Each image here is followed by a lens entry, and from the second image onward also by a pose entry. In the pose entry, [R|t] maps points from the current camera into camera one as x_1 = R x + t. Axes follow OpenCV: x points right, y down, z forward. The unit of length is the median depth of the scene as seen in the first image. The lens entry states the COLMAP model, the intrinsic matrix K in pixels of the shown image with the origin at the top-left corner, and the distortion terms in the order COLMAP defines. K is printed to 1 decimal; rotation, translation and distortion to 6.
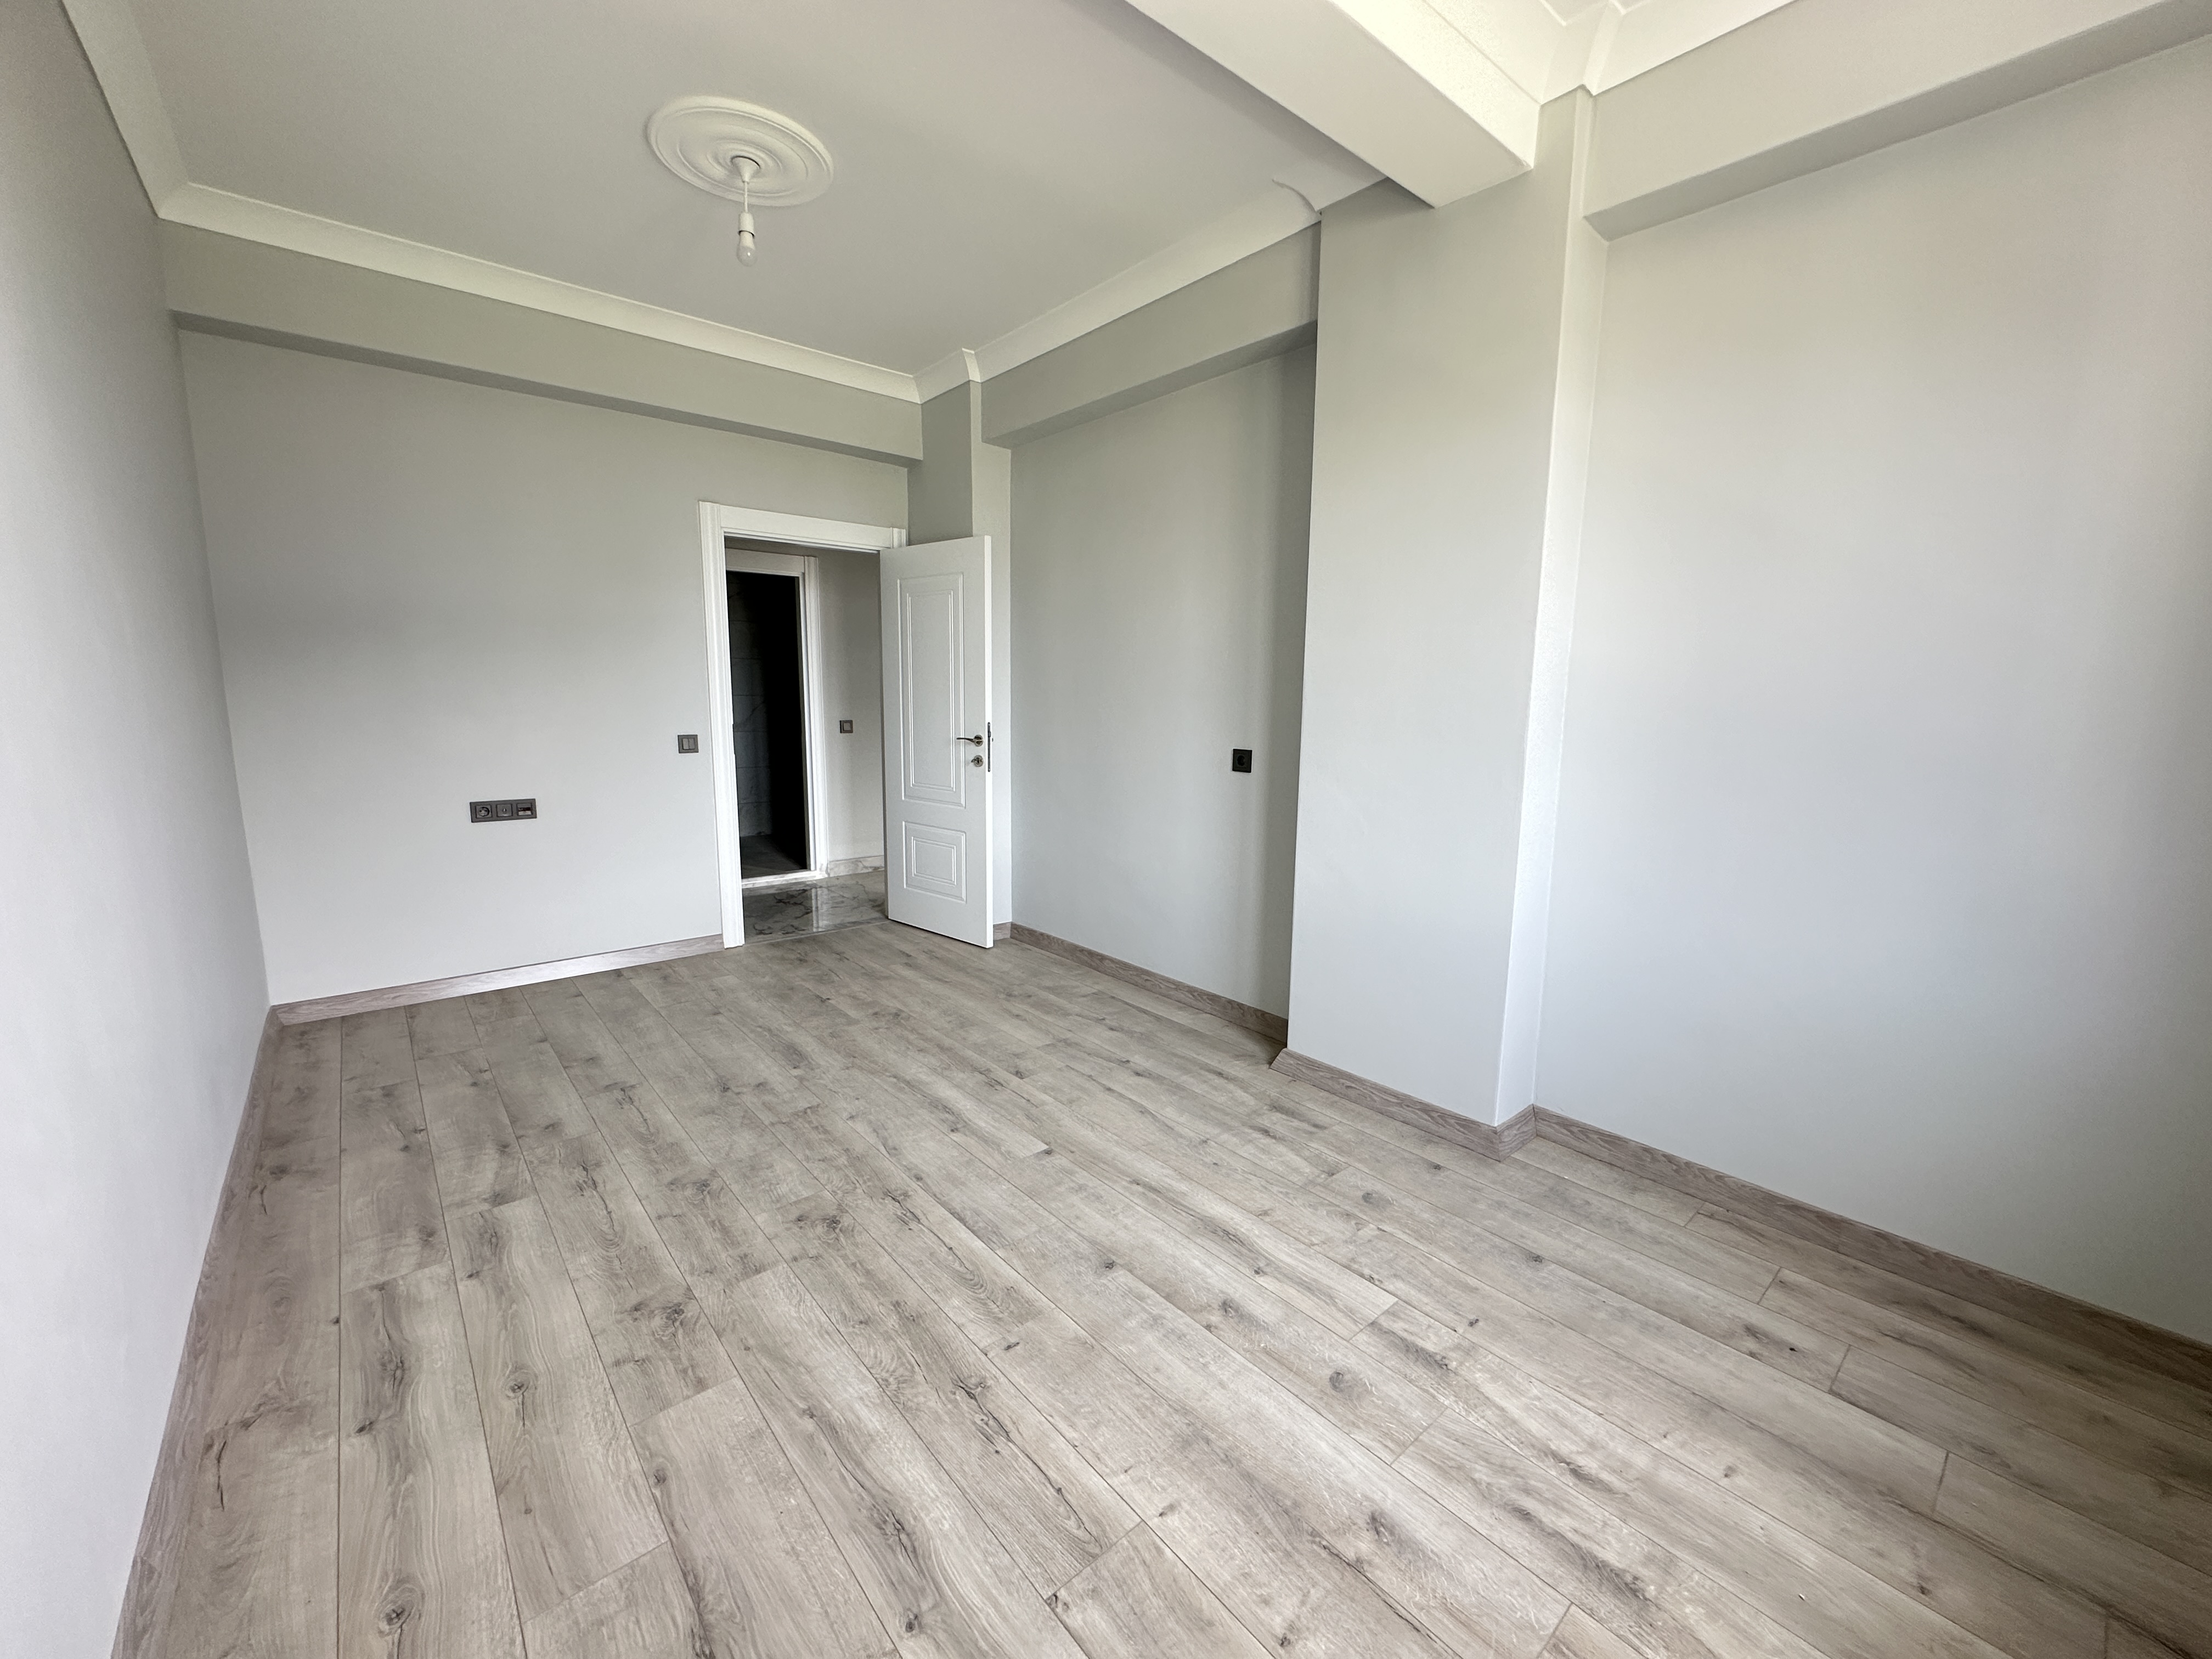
lens RADIAL K [[878.4, 0, 1102.1], [0, 878.4, 833.6], [0, 0, 1]] dist [0.001037, 0.000432]
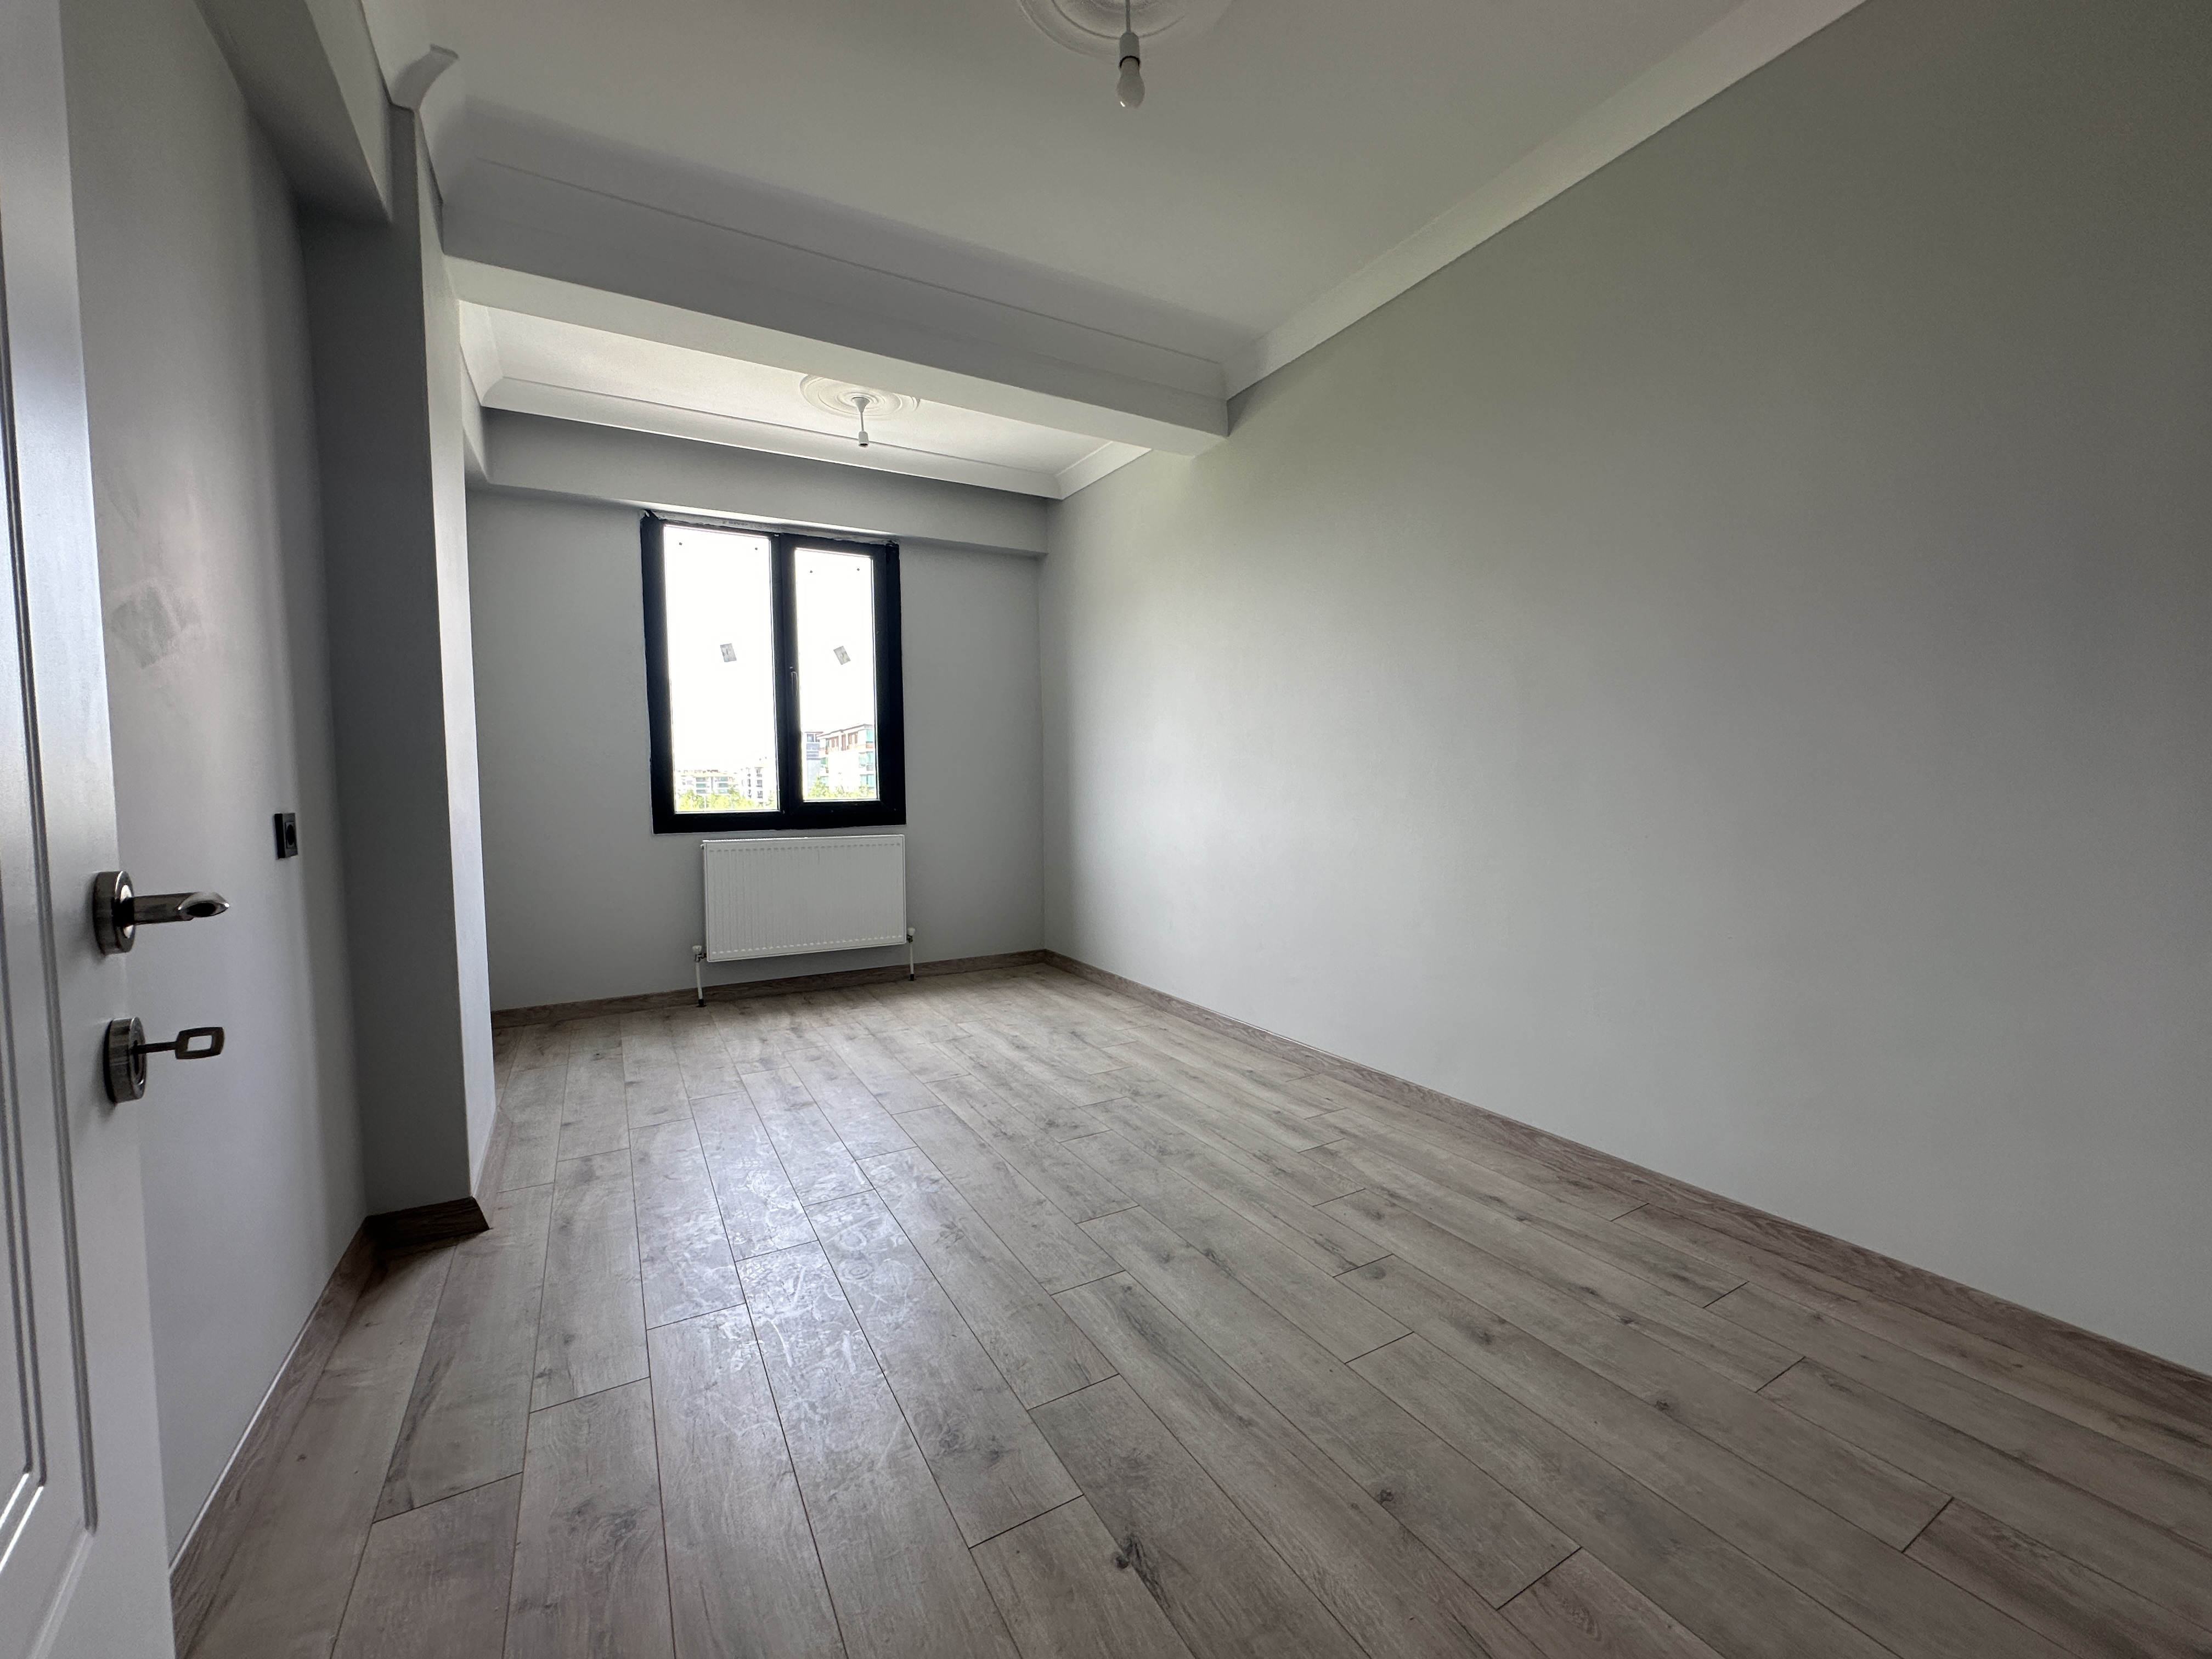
lens RADIAL K [[878.4, 0, 1106.4], [0, 878.4, 820.9], [0, 0, 1]] dist [0.001037, 0.000432]
pose [[-0.983540, -0.006894, 0.180560, -0.637617], [0.031441, 0.977498, 0.208587, -0.289260], [-0.177935, 0.210830, -0.961192, 2.208397]]
